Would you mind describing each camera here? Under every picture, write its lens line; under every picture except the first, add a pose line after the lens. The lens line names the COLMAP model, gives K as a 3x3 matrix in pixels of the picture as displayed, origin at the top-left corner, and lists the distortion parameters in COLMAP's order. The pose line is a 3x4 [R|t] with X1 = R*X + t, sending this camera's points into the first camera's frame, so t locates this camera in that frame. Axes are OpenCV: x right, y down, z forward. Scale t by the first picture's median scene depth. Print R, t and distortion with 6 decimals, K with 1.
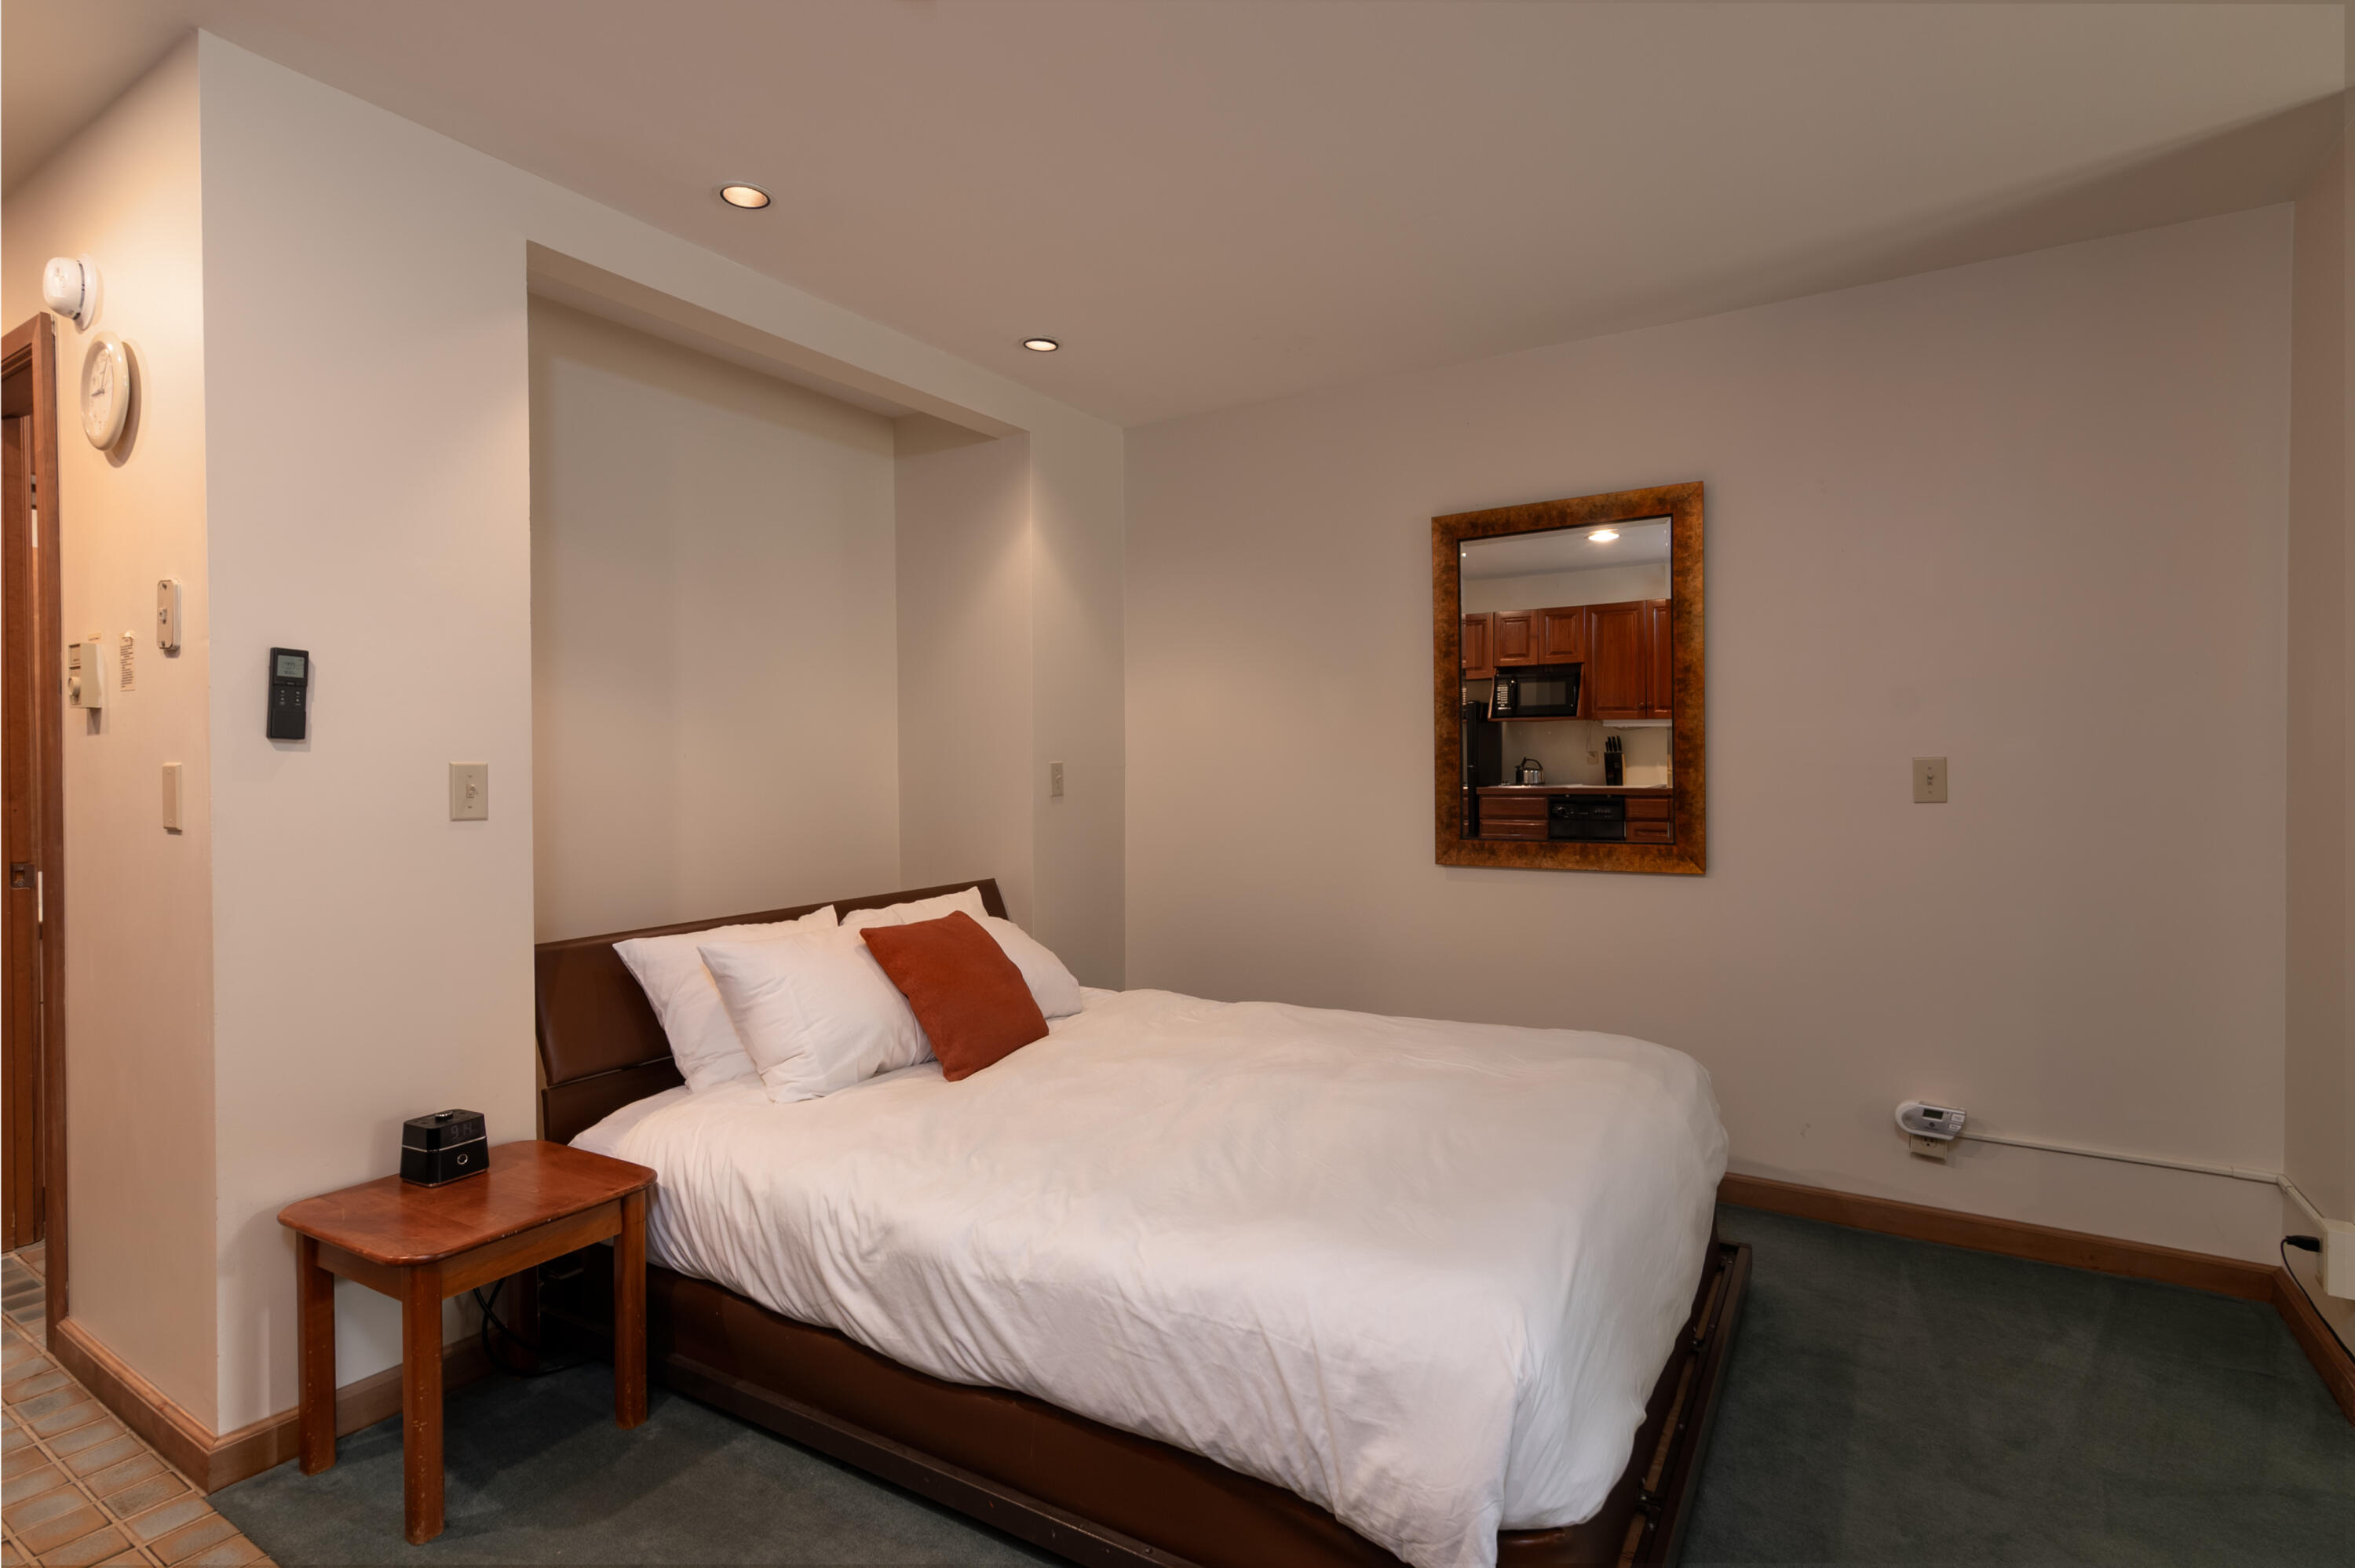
lens RADIAL K [[1146.6, 0, 1177.5], [0, 1146.6, 784.0], [0, 0, 1]] dist [-0.002978, -0.000064]
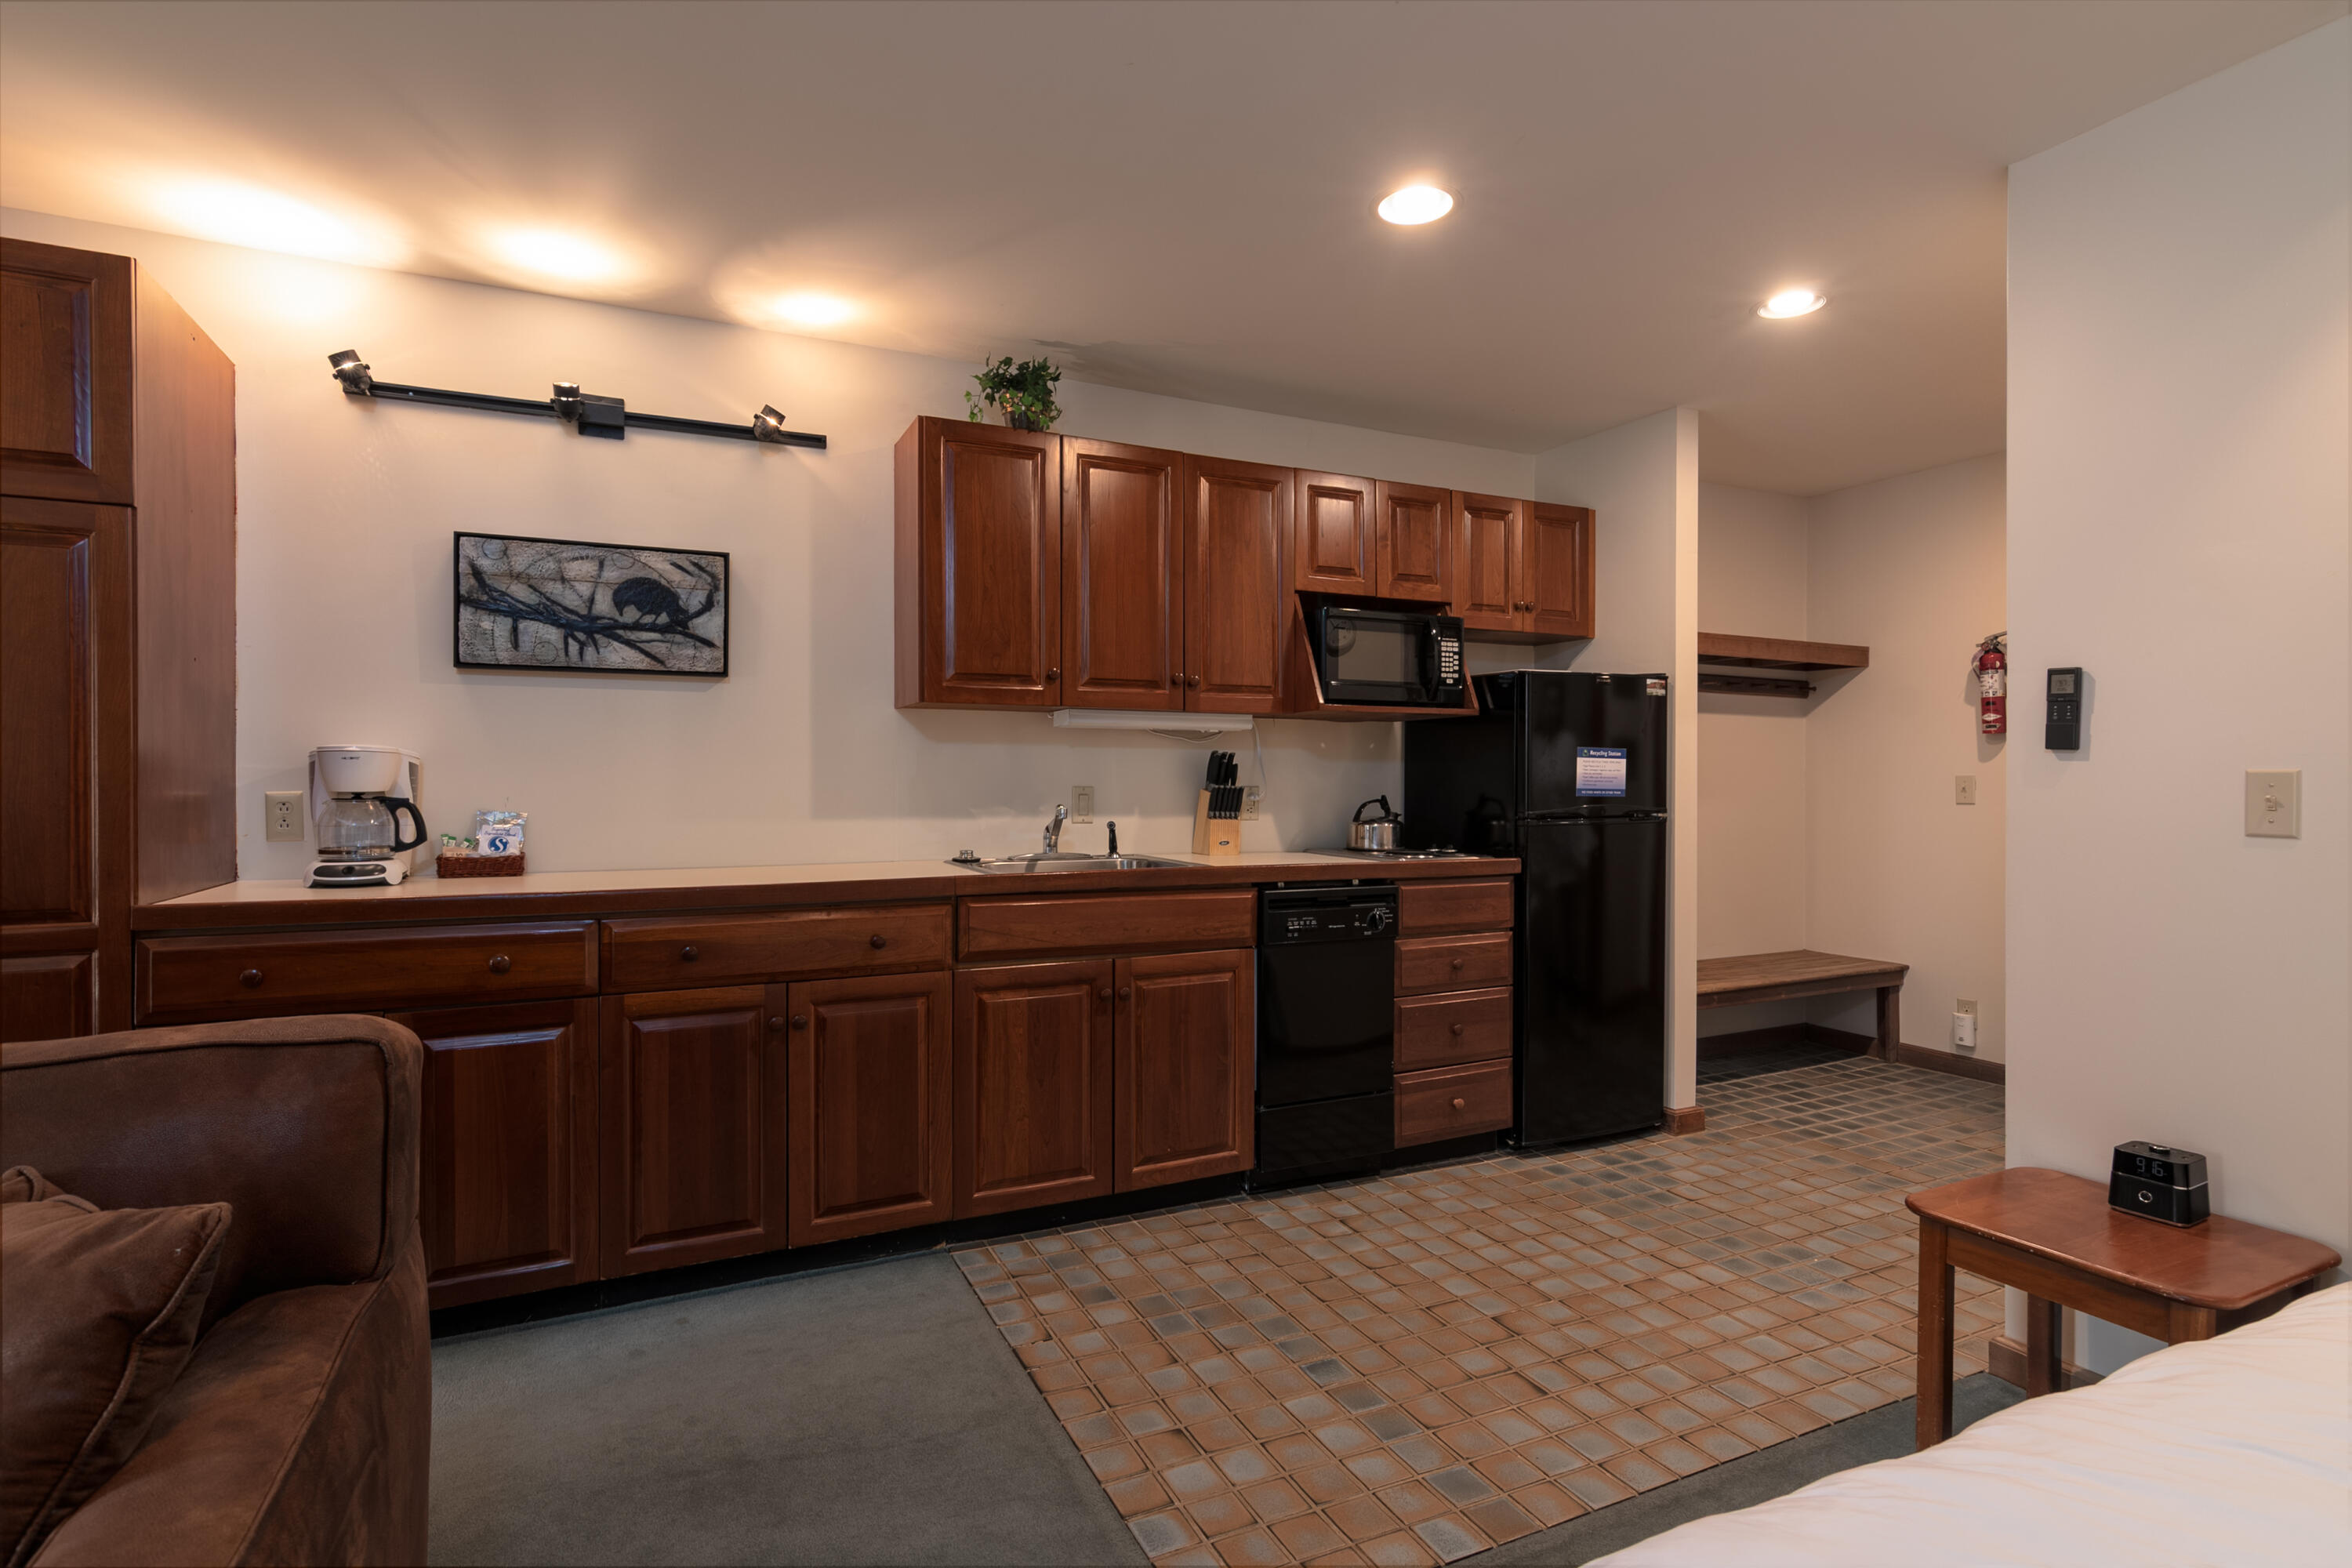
lens RADIAL K [[1127.9, 0, 1134.4], [0, 1127.9, 781.8], [0, 0, 1]] dist [-0.000978, -0.000352]
pose [[-0.527960, 0.002089, -0.849267, 0.486720], [-0.016344, 0.999787, 0.012620, -0.006486], [0.849112, 0.020543, -0.527813, 0.652712]]
